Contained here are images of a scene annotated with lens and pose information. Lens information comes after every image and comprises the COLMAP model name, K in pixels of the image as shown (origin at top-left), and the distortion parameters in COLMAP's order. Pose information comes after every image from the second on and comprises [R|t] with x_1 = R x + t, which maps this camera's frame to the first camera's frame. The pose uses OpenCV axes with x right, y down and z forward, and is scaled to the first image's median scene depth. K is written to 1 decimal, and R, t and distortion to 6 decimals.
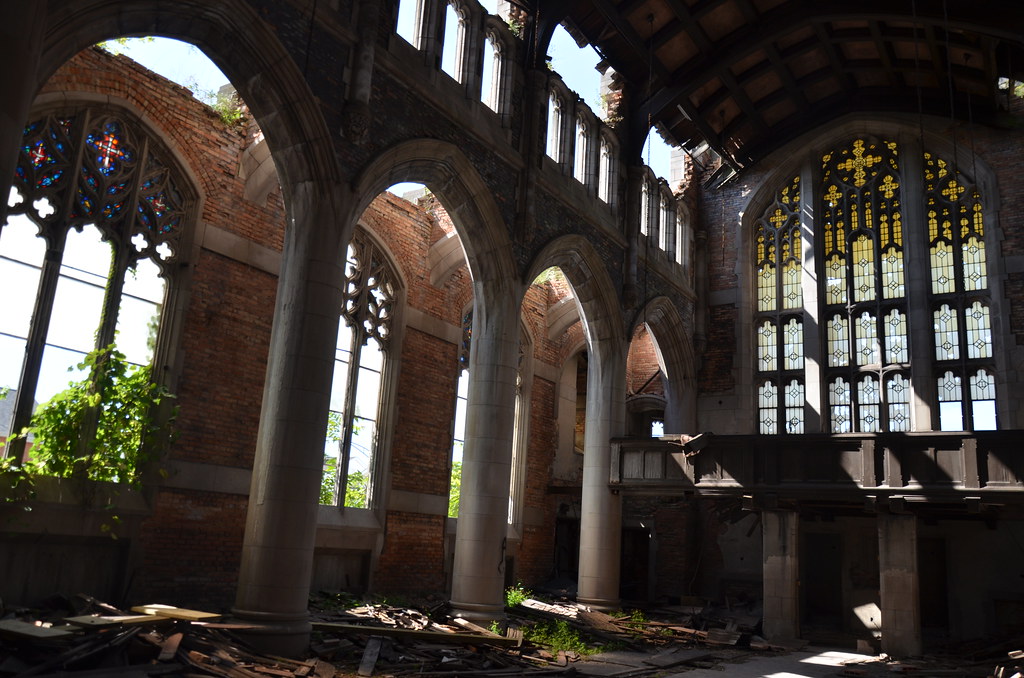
lens RADIAL K [[817.3, 0, 511.9], [0, 817.3, 350.0], [0, 0, 1]] dist [-0.022958, 0.004375]
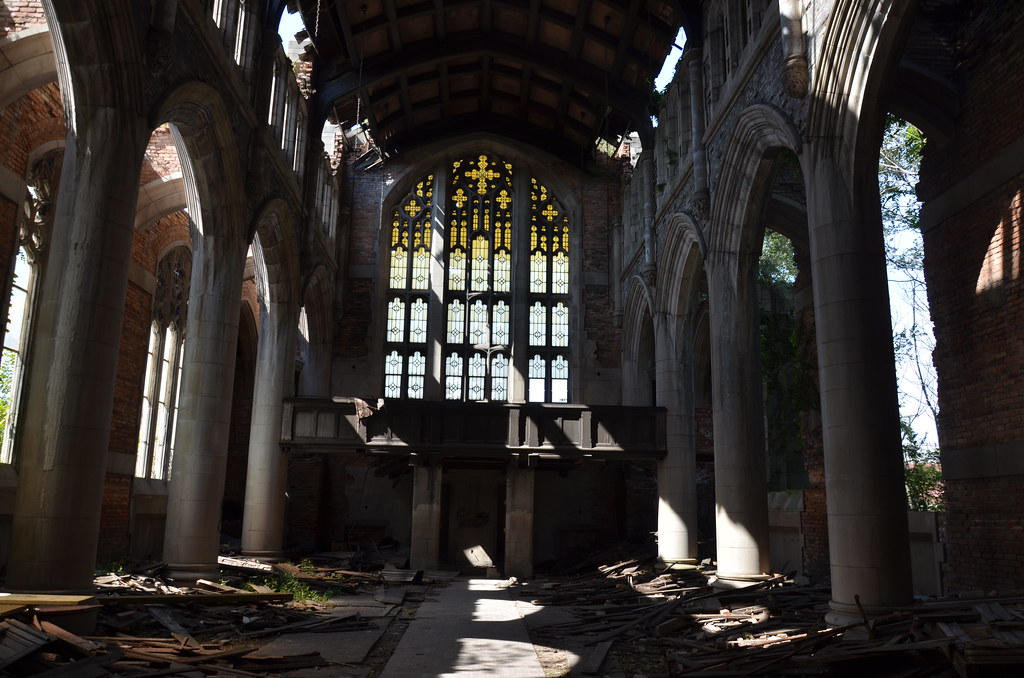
lens RADIAL K [[782.4, 0, 509.9], [0, 782.4, 349.1], [0, 0, 1]] dist [-0.046186, 0.007805]
pose [[0.811425, 0.070907, 0.580140, -0.210446], [-0.102285, 0.994523, 0.021510, -0.004574], [-0.575437, -0.076794, 0.814233, 0.027491]]
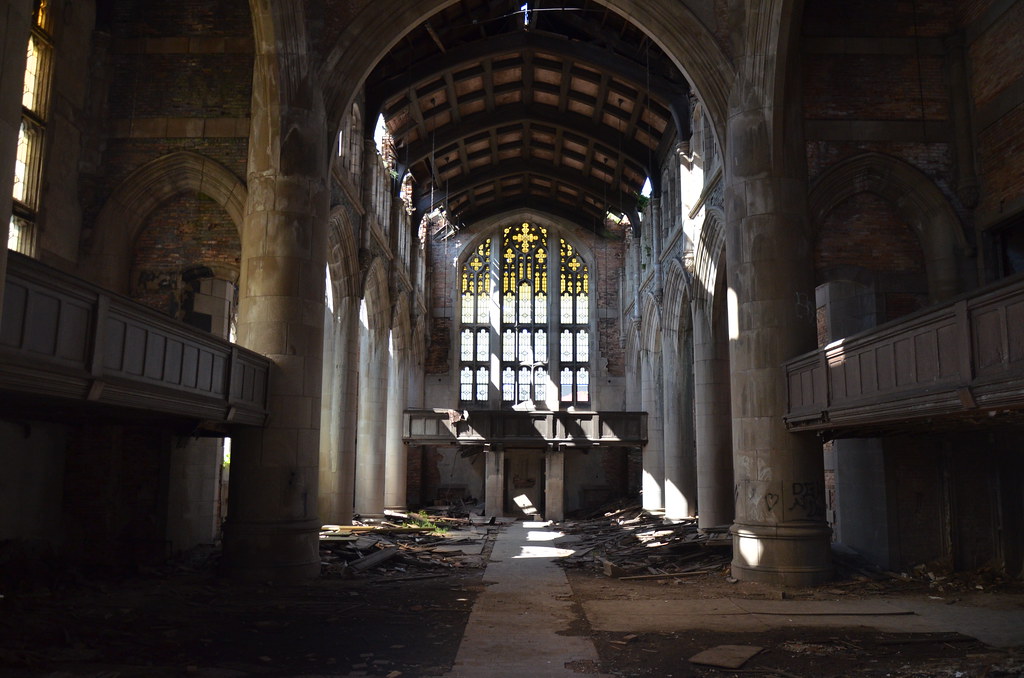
lens RADIAL K [[780.3, 0, 513.5], [0, 780.3, 348.2], [0, 0, 1]] dist [-0.045432, 0.000418]
pose [[0.841366, 0.021448, 0.540040, -0.507677], [-0.079221, 0.993314, 0.083974, -0.155192], [-0.534628, -0.113435, 0.837440, -0.393604]]
